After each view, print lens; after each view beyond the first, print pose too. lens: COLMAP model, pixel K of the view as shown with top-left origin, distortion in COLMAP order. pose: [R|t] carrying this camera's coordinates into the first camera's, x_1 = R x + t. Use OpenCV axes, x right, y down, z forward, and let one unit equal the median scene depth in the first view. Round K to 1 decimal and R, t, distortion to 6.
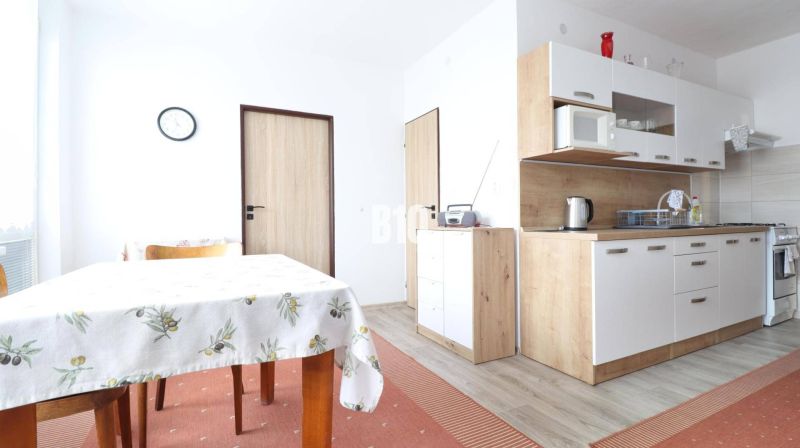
lens RADIAL K [[382.2, 0, 400.0], [0, 382.2, 224.0], [0, 0, 1]] dist [-0.004581, -0.000931]
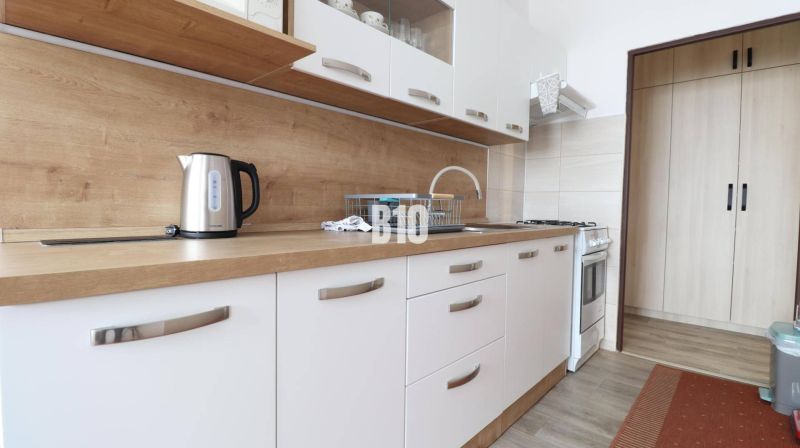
lens RADIAL K [[382.0, 0, 400.0], [0, 382.0, 224.0], [0, 0, 1]] dist [0.030849, -0.000029]
pose [[0.938854, 0.010353, 0.344161, 0.444152], [-0.021981, 0.999311, 0.029903, -0.012089], [-0.343614, -0.035639, 0.938434, 0.473975]]
